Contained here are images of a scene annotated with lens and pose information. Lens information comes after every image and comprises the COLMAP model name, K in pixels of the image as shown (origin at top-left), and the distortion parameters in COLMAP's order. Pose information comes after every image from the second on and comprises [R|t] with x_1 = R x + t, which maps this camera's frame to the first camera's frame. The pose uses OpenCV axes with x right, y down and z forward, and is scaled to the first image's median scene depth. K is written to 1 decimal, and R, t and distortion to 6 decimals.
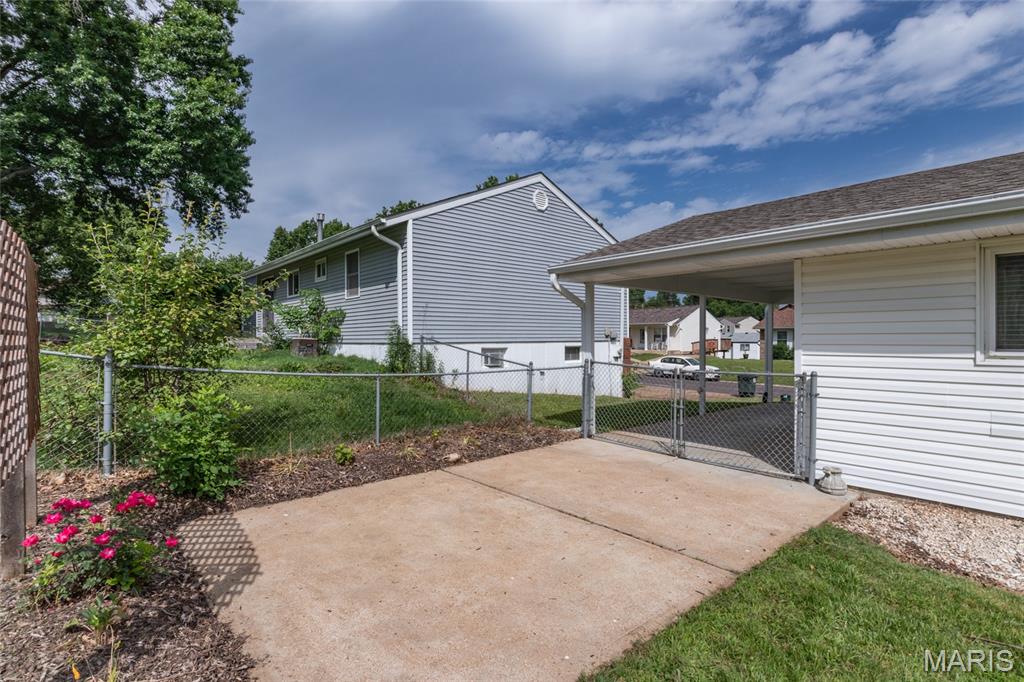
lens RADIAL K [[496.0, 0, 507.3], [0, 496.0, 329.6], [0, 0, 1]] dist [0.001315, 0.000028]
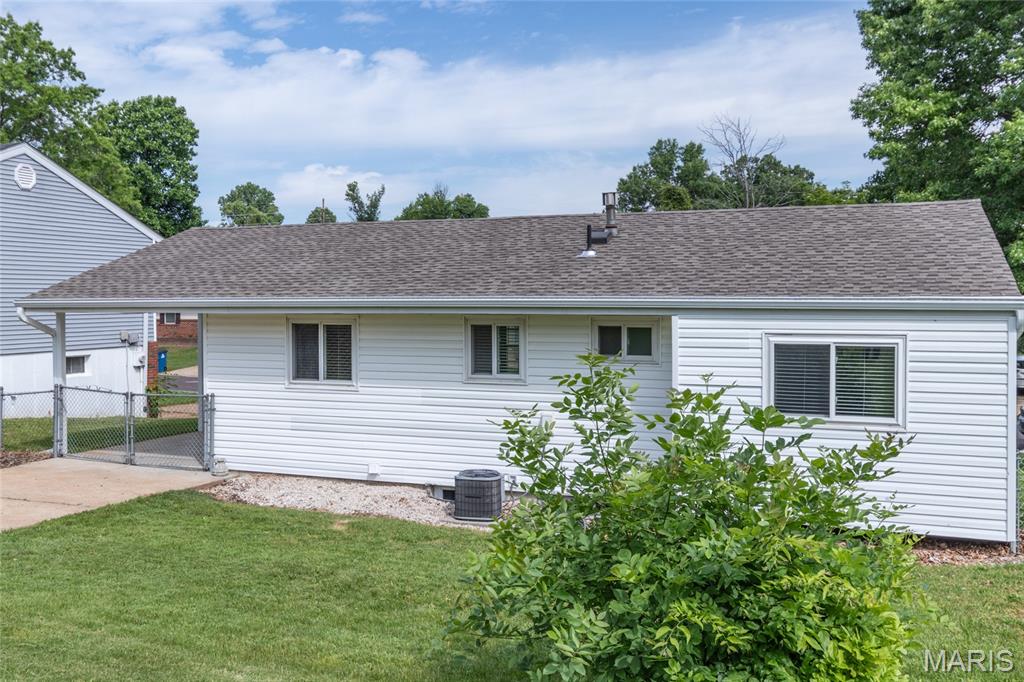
lens RADIAL K [[976.9, 0, 511.8], [0, 976.9, 315.0], [0, 0, 1]] dist [-0.005398, -0.003752]
pose [[0.885923, -0.005912, 0.463794, 0.054564], [-0.010258, 0.999425, 0.032333, -0.167843], [-0.463719, -0.033402, 0.885353, -1.313241]]
